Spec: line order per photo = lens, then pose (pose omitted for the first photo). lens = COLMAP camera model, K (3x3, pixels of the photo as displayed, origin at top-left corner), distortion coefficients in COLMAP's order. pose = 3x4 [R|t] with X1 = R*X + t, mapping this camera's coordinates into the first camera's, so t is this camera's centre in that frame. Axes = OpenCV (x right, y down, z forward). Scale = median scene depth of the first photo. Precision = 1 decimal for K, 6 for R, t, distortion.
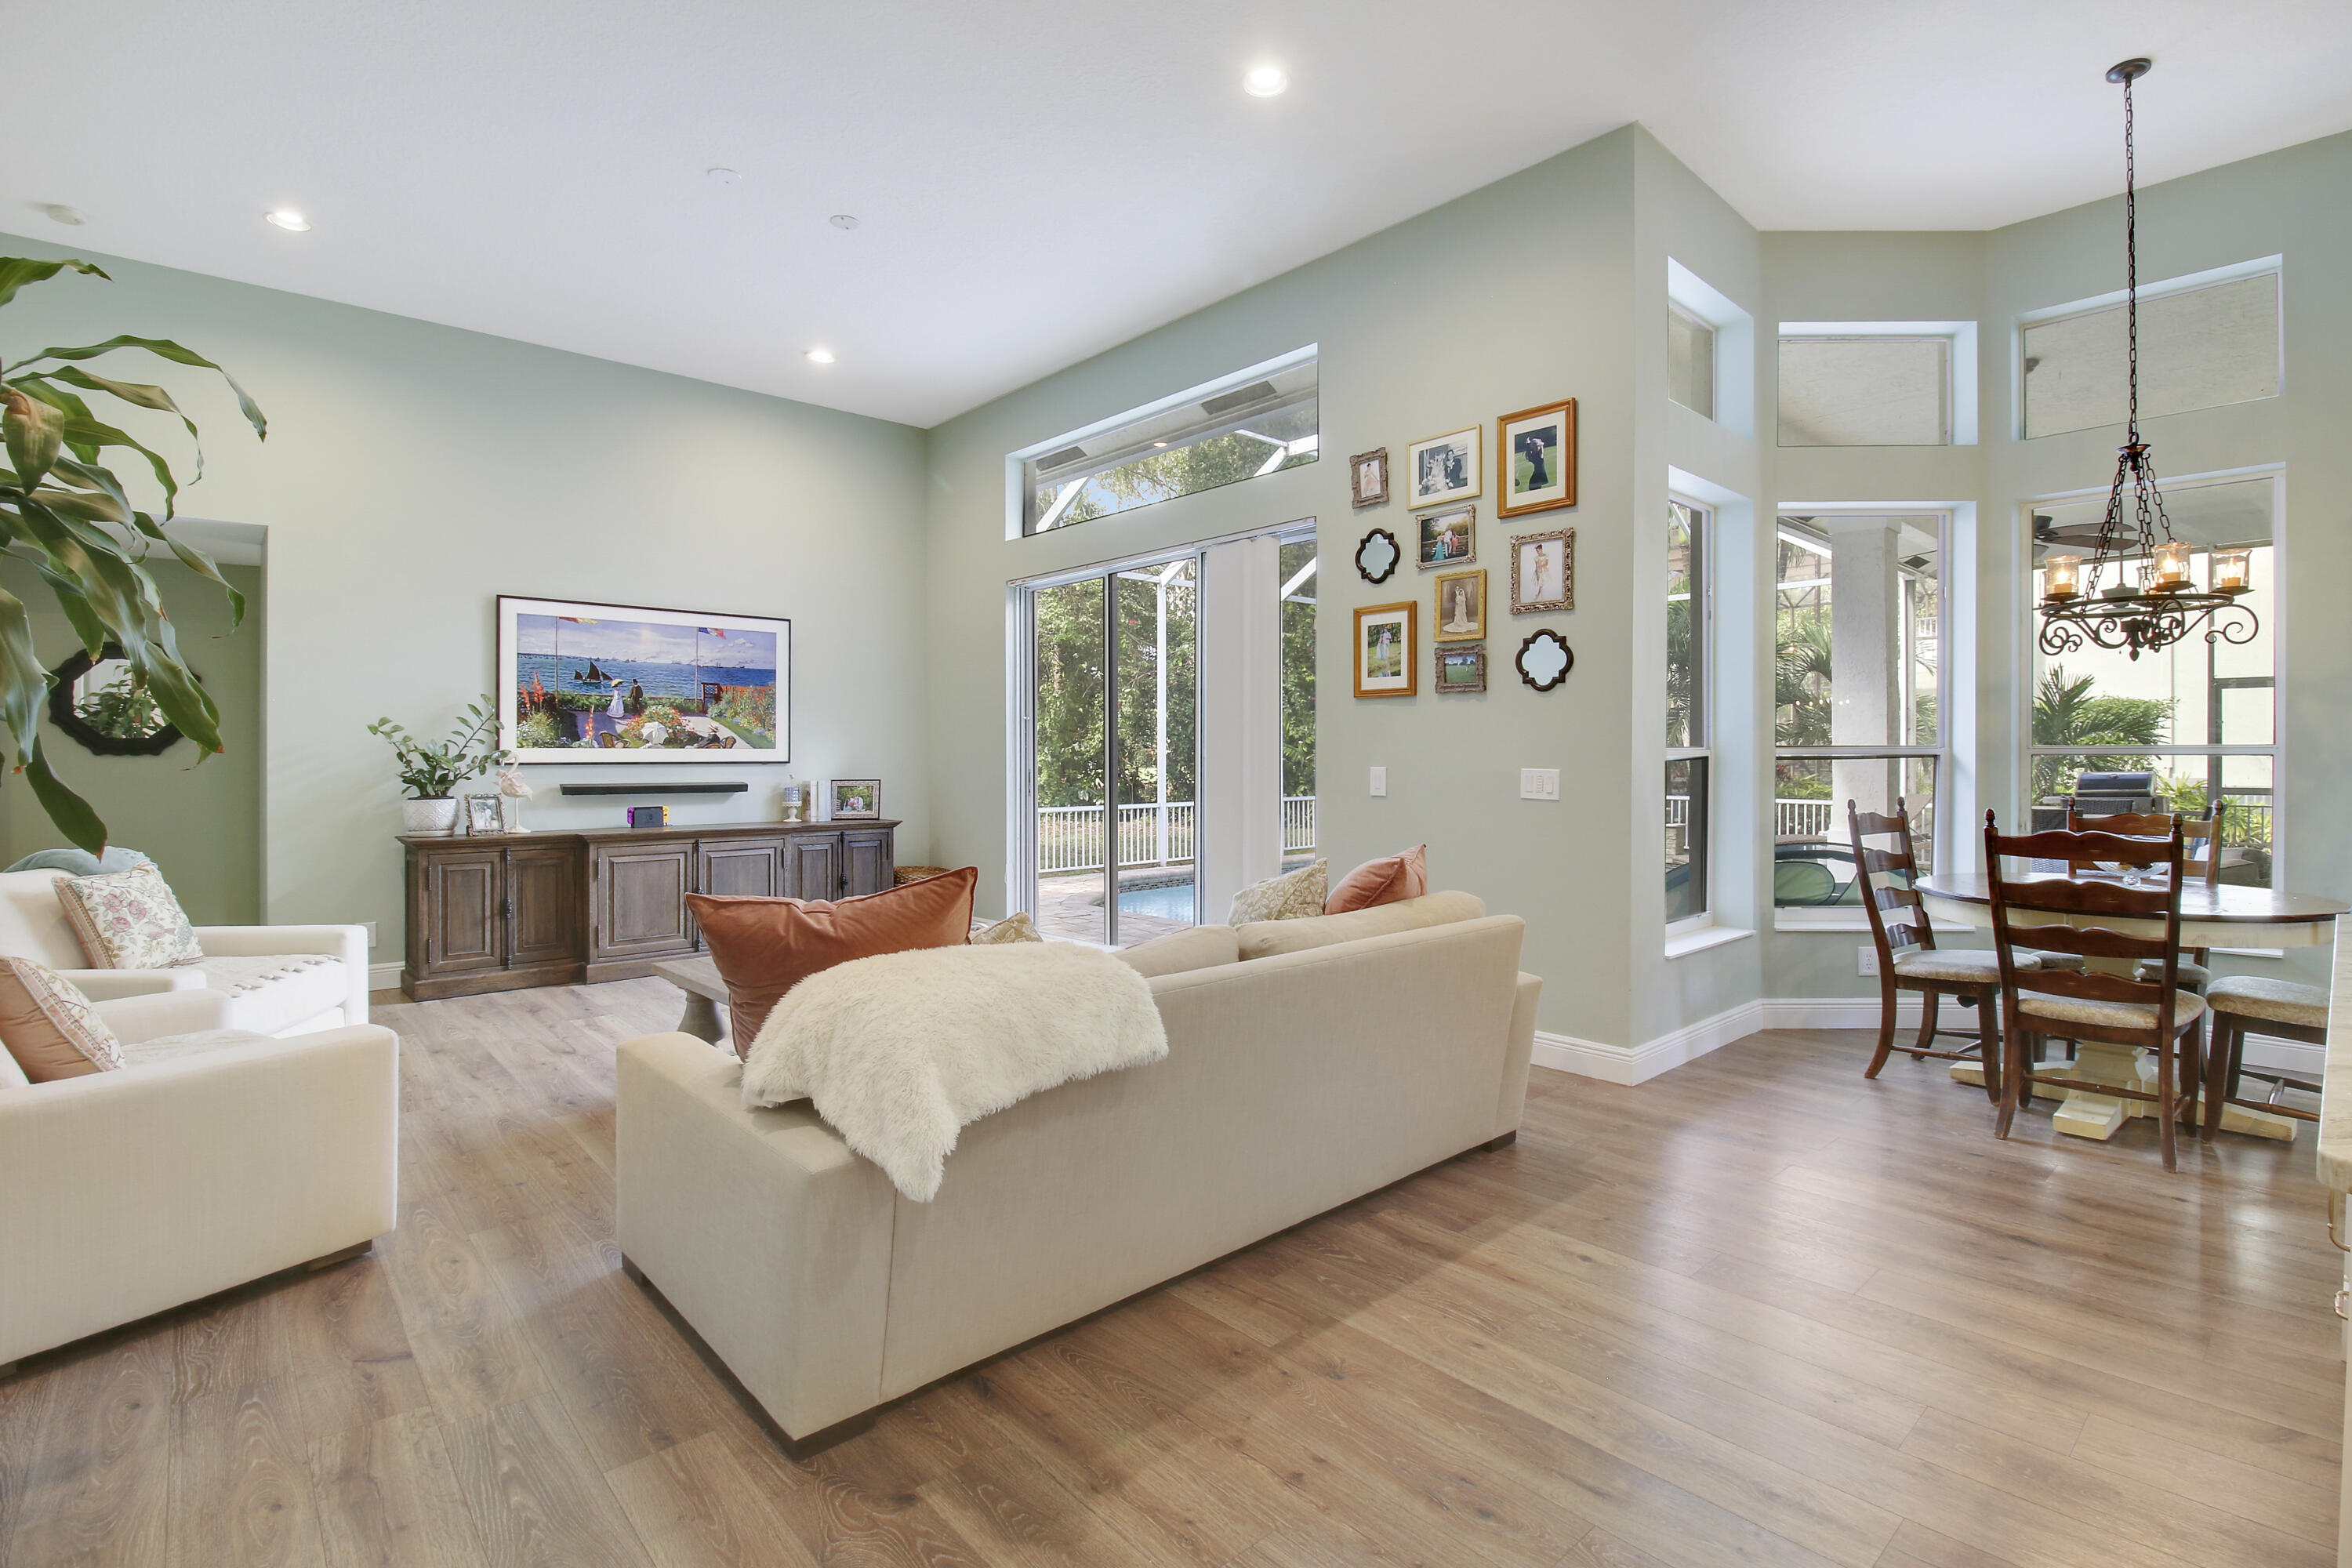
lens RADIAL K [[1087.0, 0, 1192.3], [0, 1087.0, 758.4], [0, 0, 1]] dist [0.003231, -0.013721]
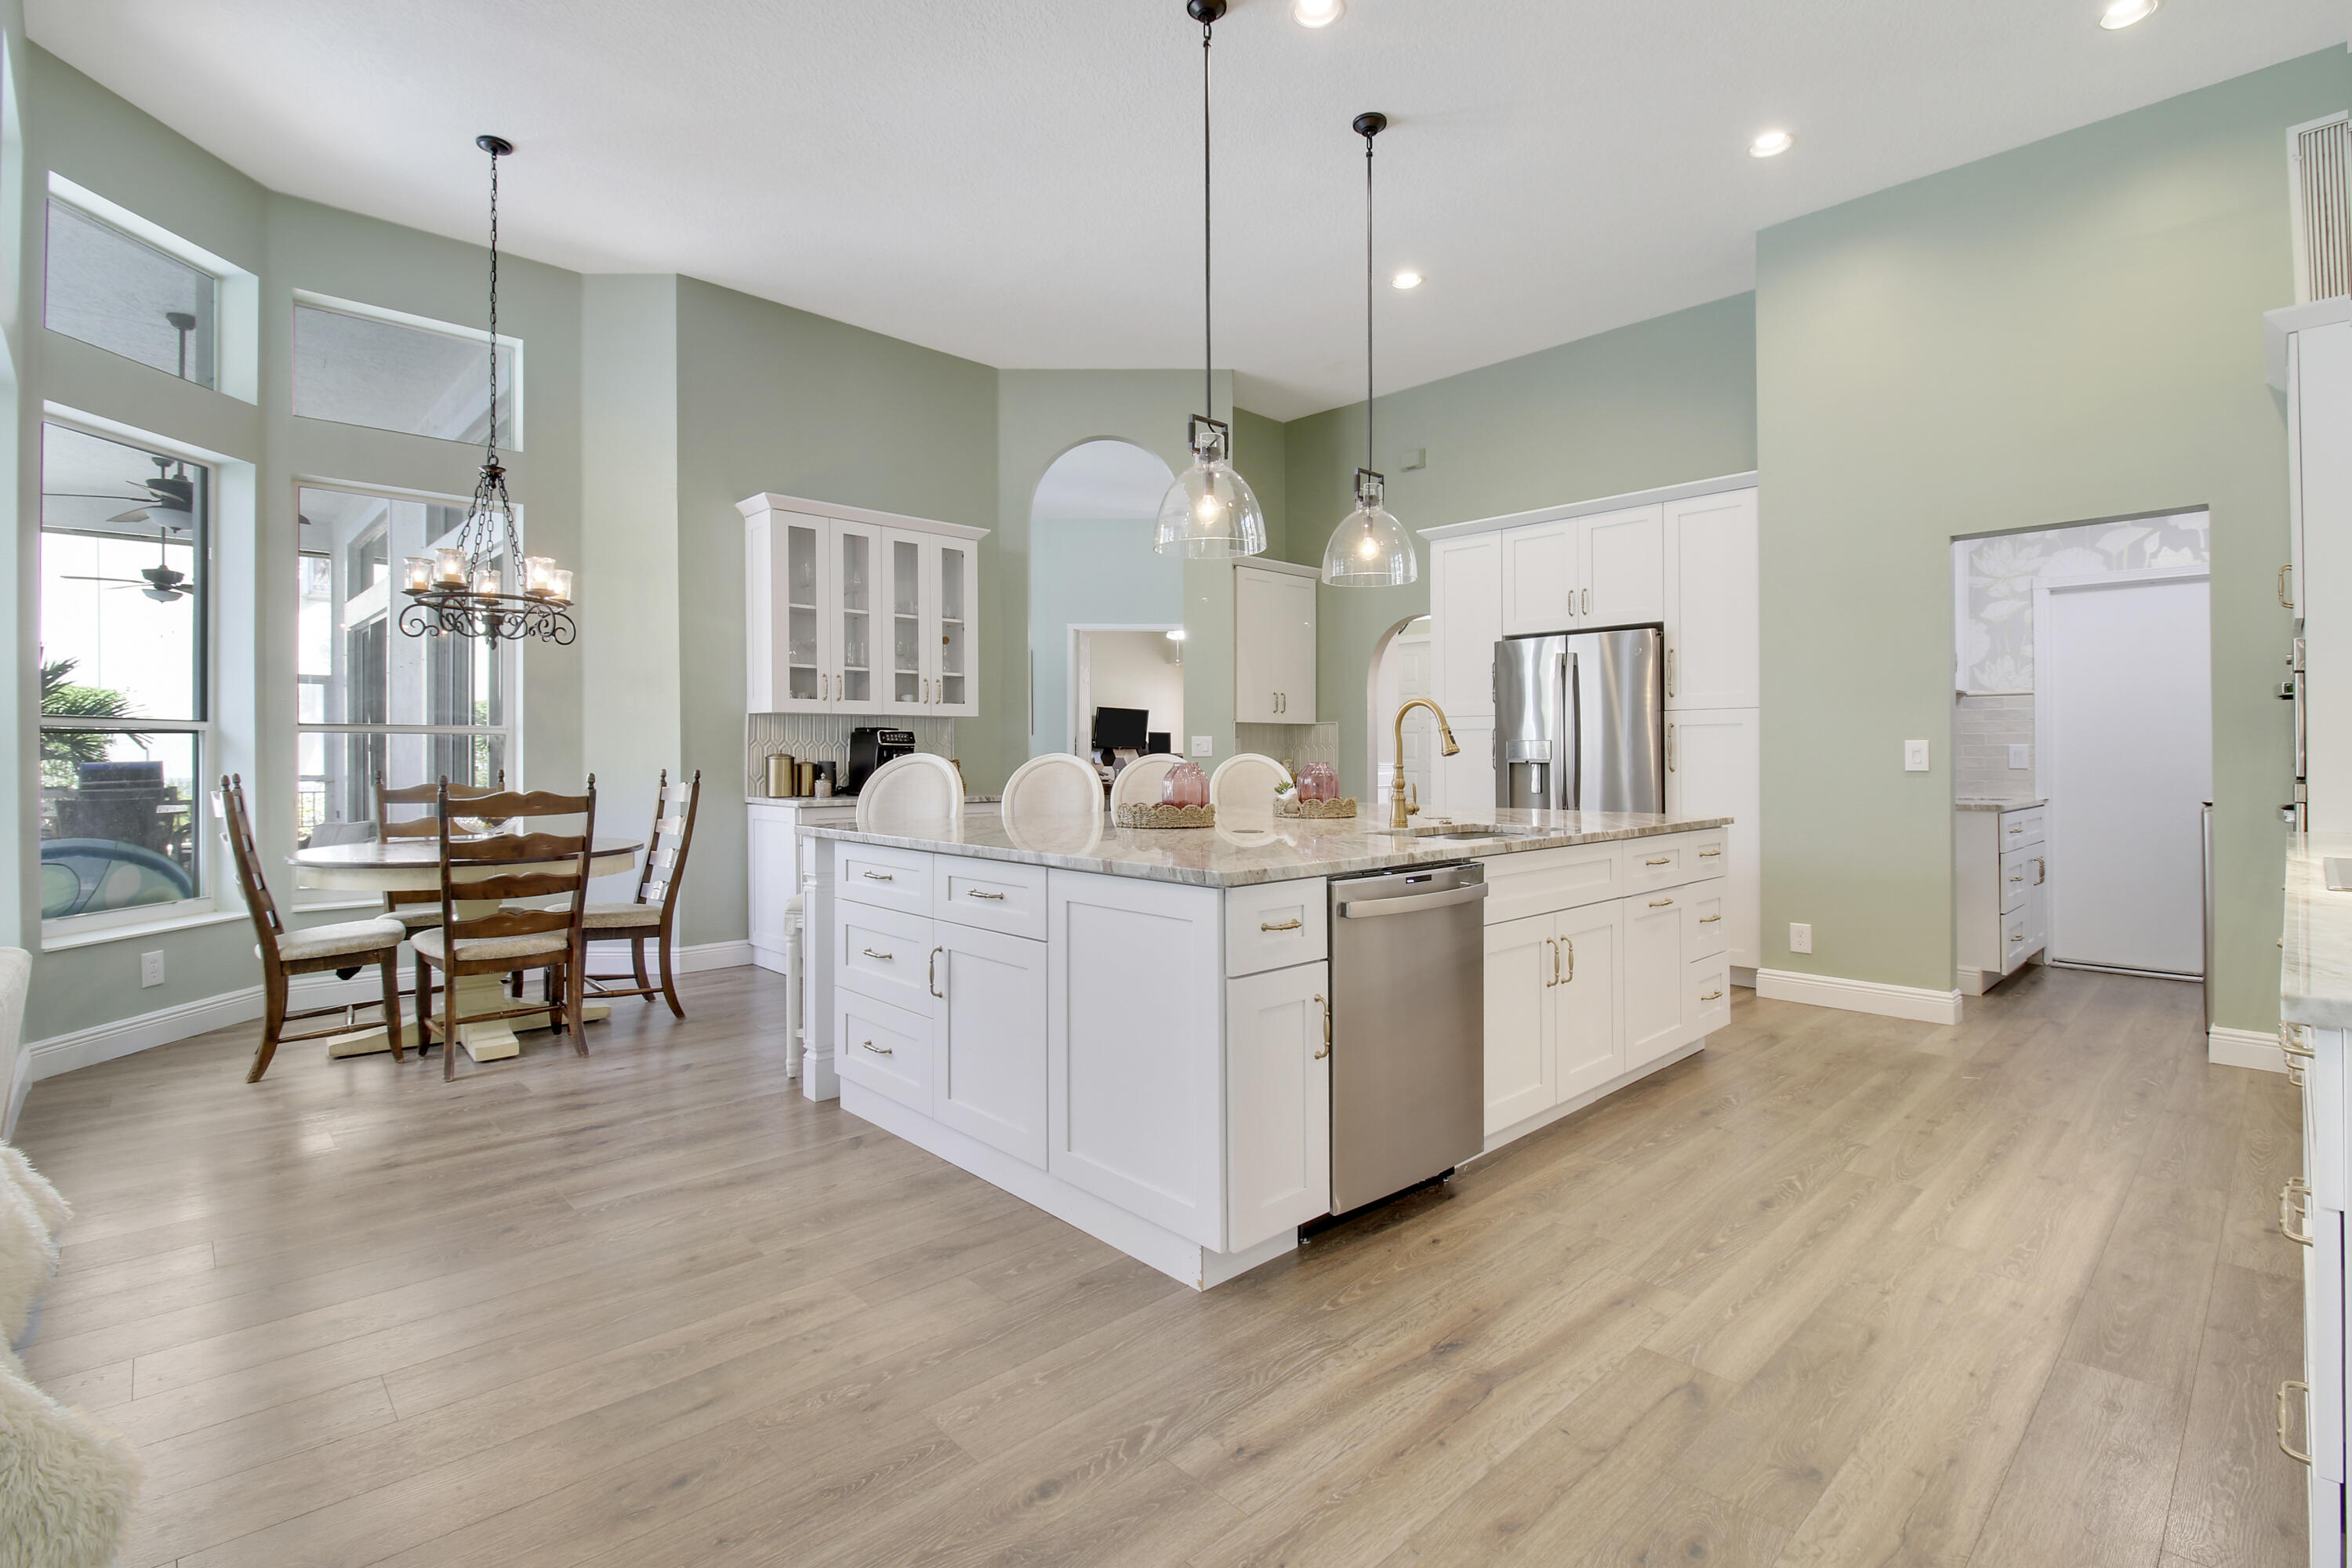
lens RADIAL K [[1087.0, 0, 1192.3], [0, 1087.0, 758.4], [0, 0, 1]] dist [0.003231, -0.013721]
pose [[-0.021909, -0.003363, 0.999754, -0.217019], [0.002897, 0.999990, 0.003427, 0.017527], [-0.999756, 0.002971, -0.021899, 0.177393]]
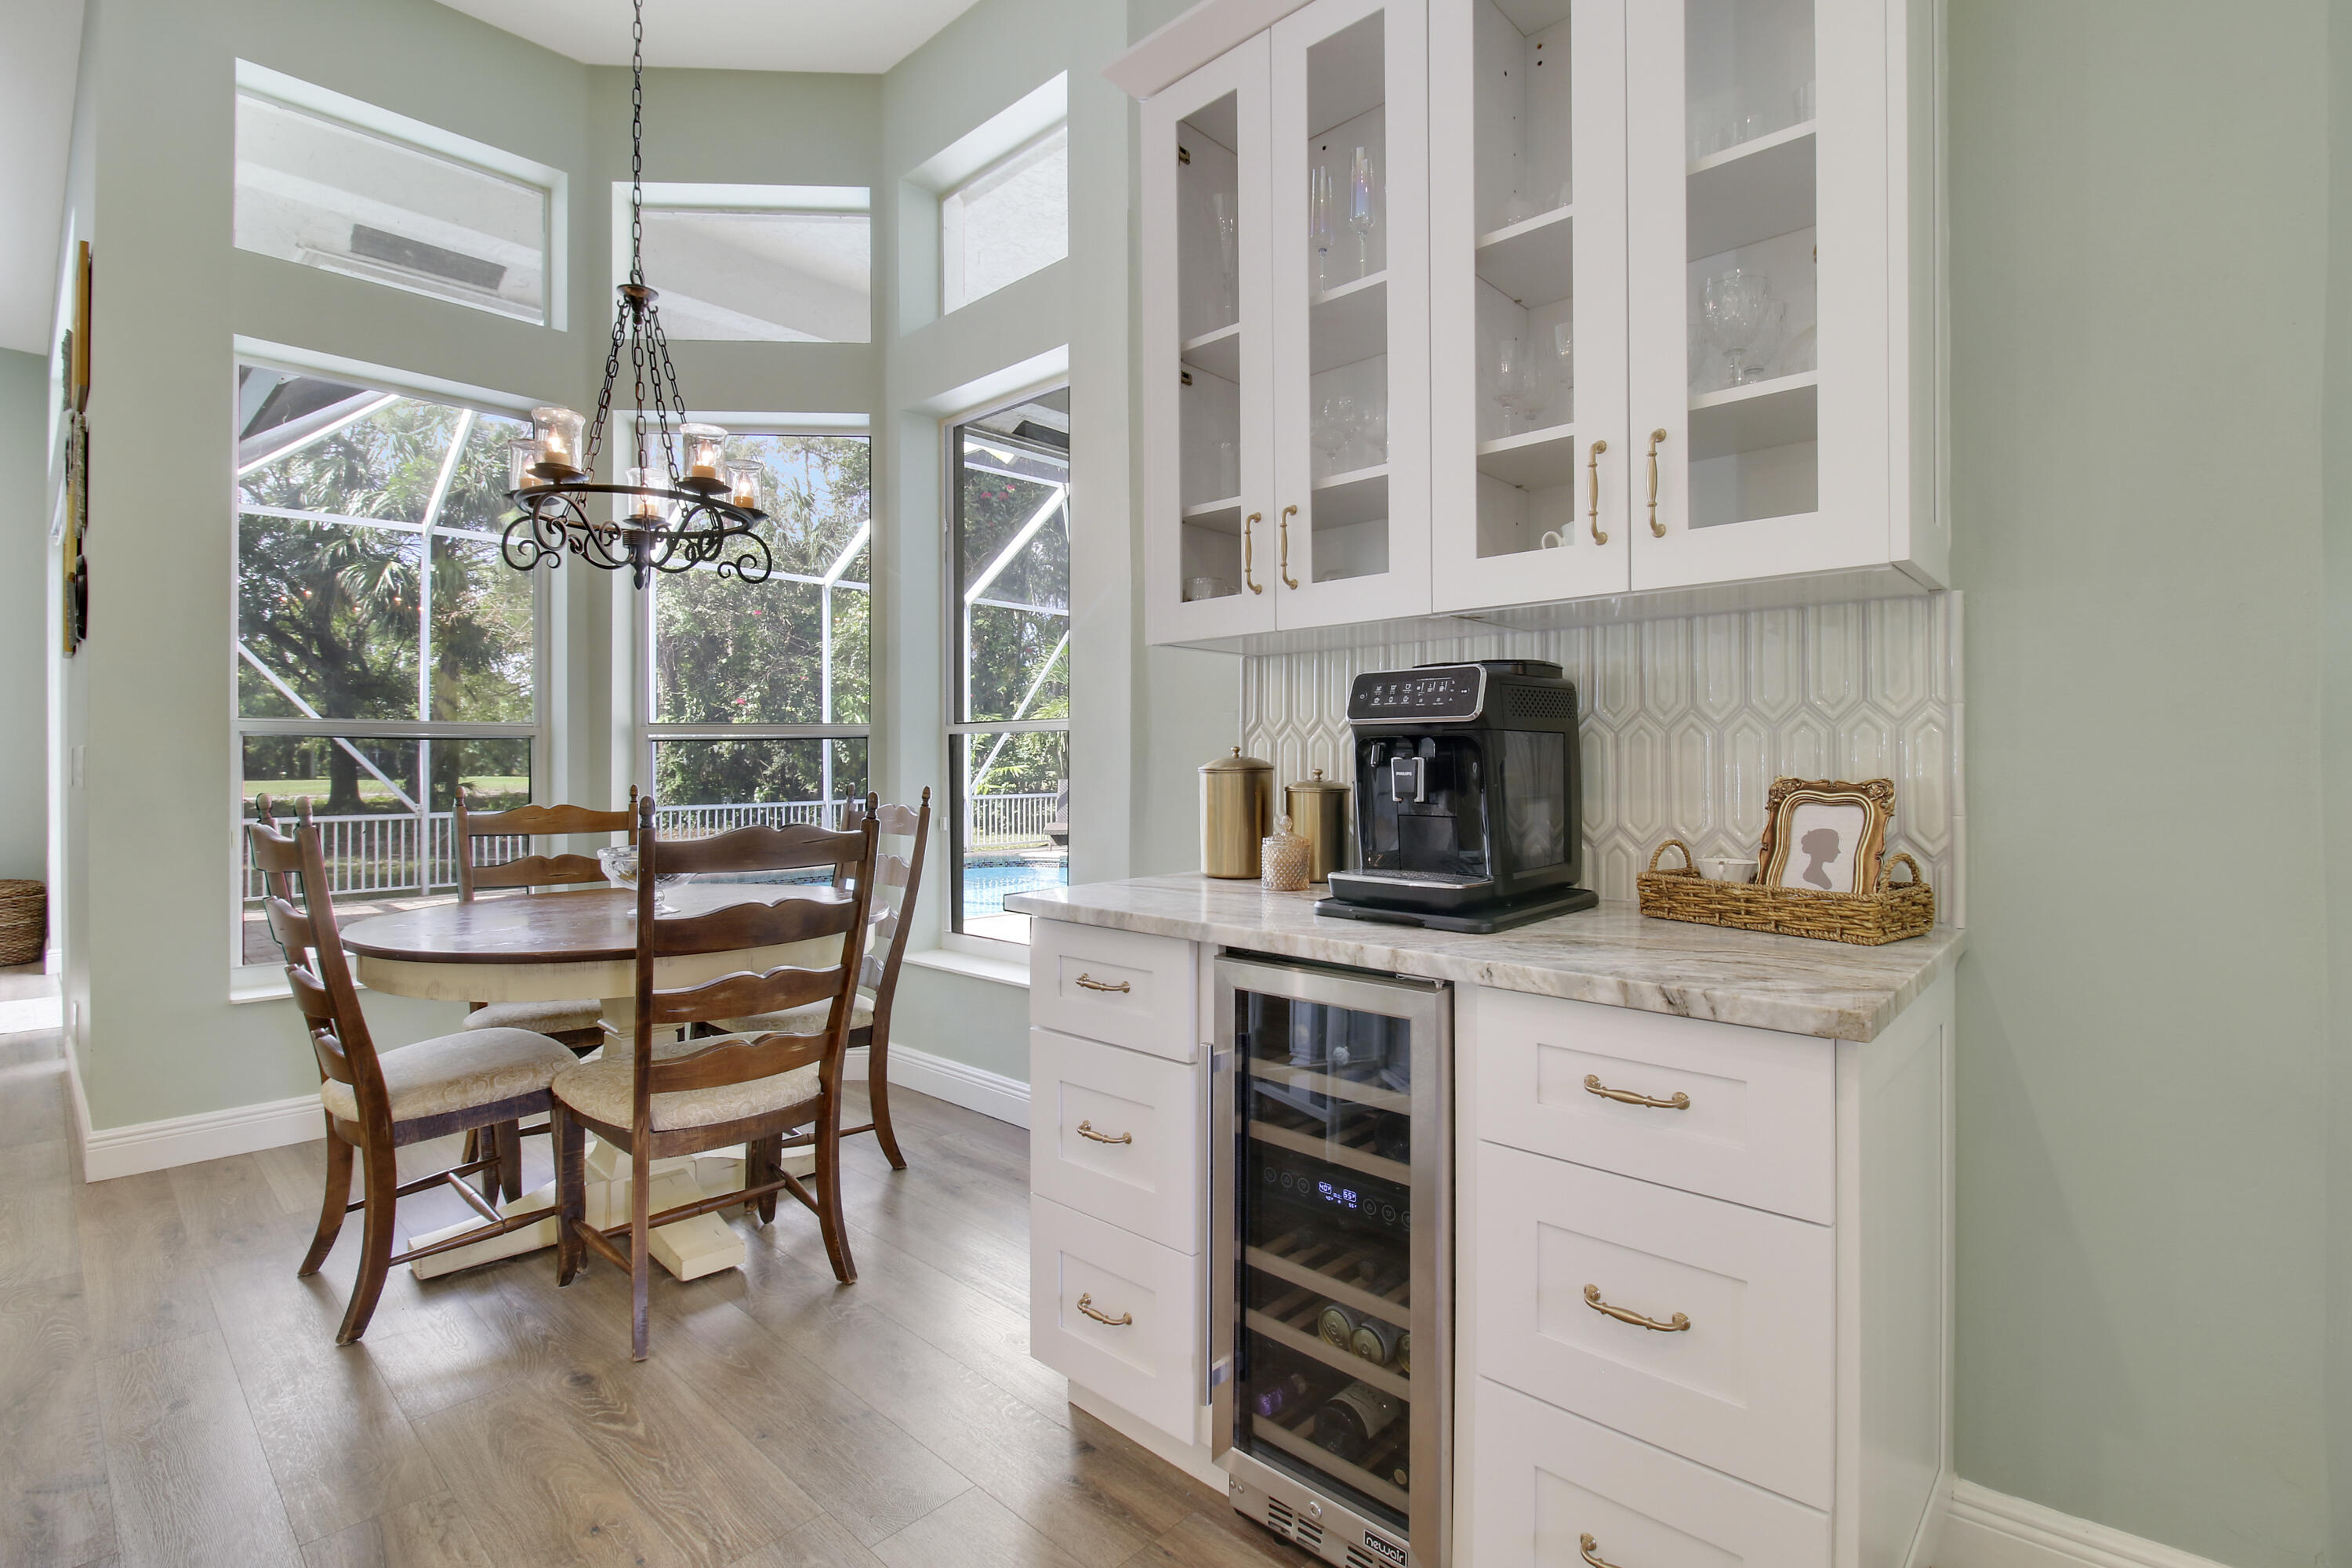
lens RADIAL K [[1087.0, 0, 1192.3], [0, 1087.0, 758.4], [0, 0, 1]] dist [0.003231, -0.013721]
pose [[0.996053, -0.000778, 0.088760, 0.782098], [0.001433, 0.999972, -0.007313, 0.018934], [-0.088752, 0.007411, 0.996026, 0.165379]]
